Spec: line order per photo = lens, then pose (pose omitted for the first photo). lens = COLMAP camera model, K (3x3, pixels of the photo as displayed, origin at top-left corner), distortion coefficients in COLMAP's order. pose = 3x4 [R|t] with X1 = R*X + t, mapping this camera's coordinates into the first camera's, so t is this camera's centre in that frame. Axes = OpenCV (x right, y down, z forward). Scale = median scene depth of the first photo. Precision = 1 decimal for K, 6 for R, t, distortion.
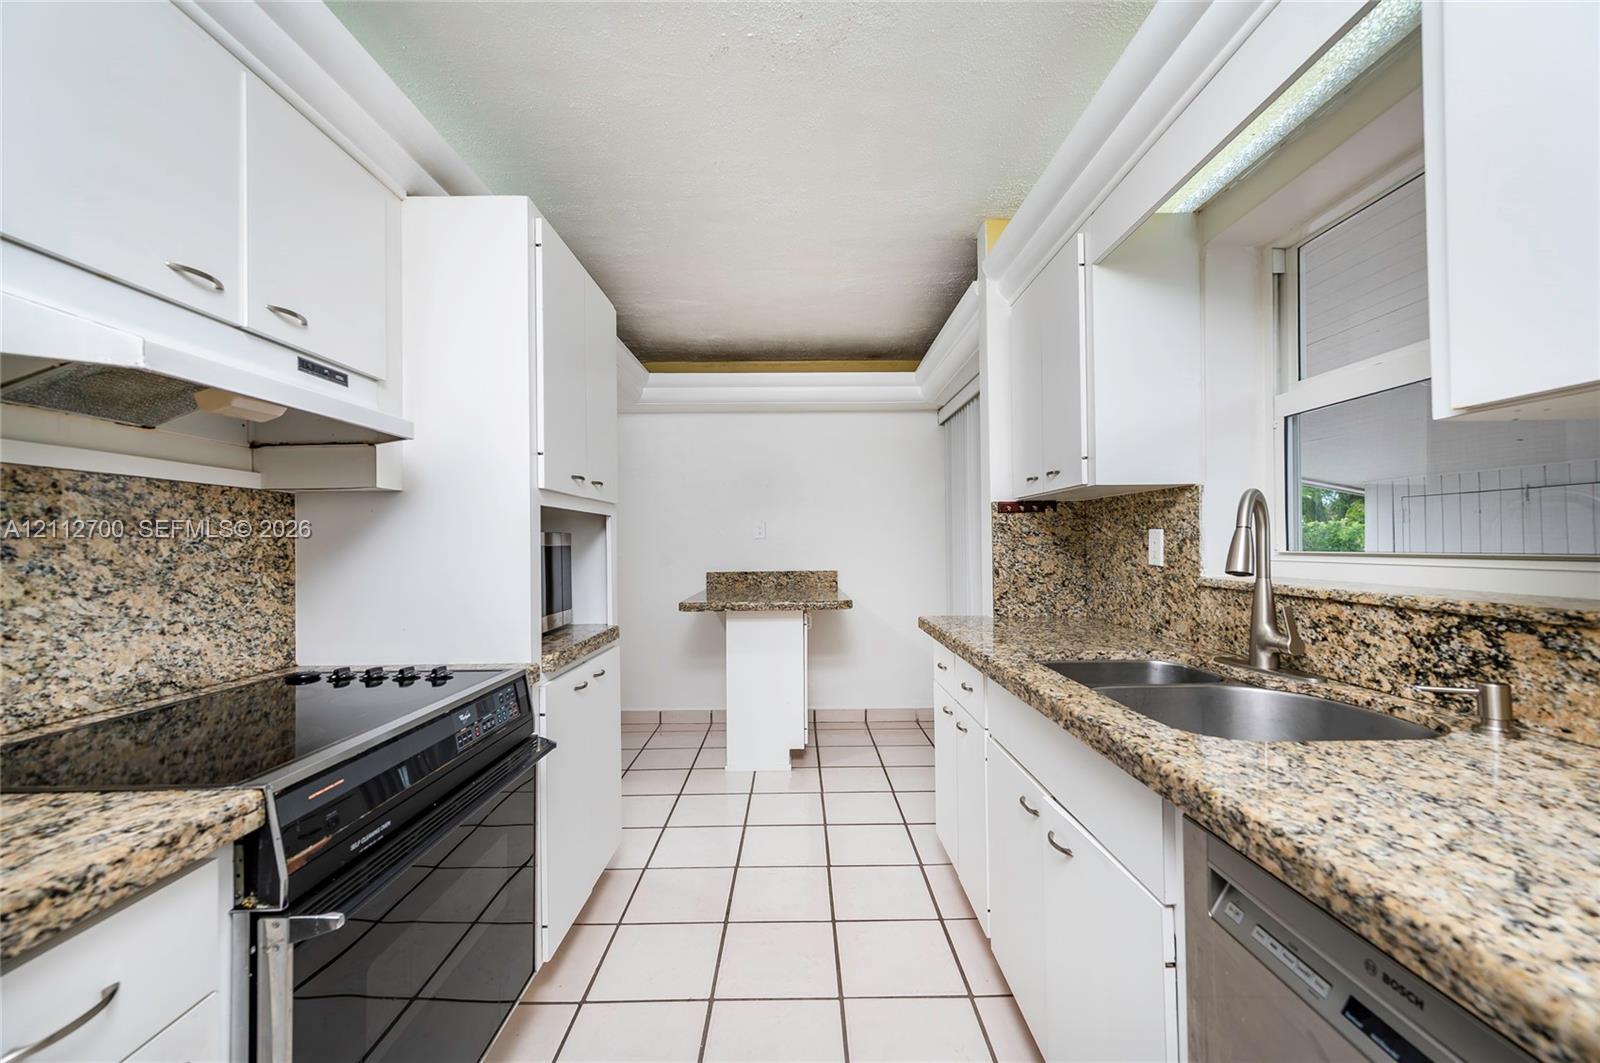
lens RADIAL K [[639.0, 0, 796.0], [0, 639.0, 537.0], [0, 0, 1]] dist [0.000223, 0.000007]
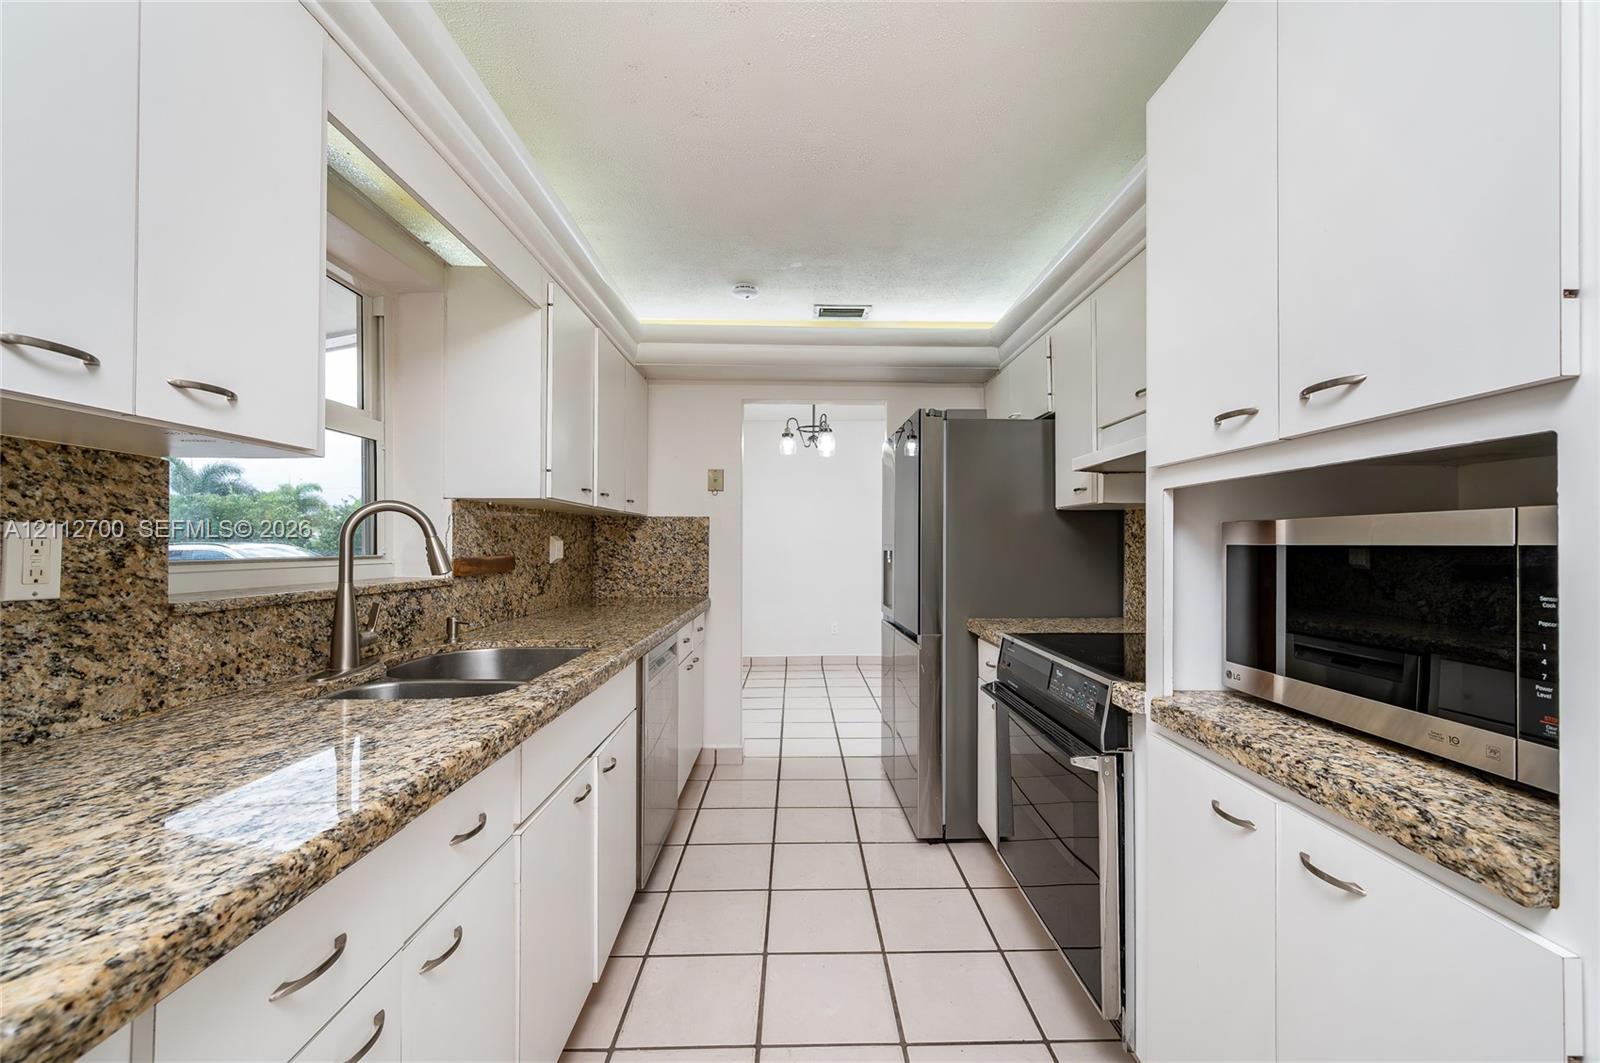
lens RADIAL K [[639.0, 0, 796.0], [0, 639.0, 537.0], [0, 0, 1]] dist [0.000223, 0.000007]
pose [[-0.999975, 0.007076, -0.000479, -0.001180], [0.007084, 0.999735, -0.021883, 0.015415], [0.000324, -0.021886, -0.999760, 1.756406]]
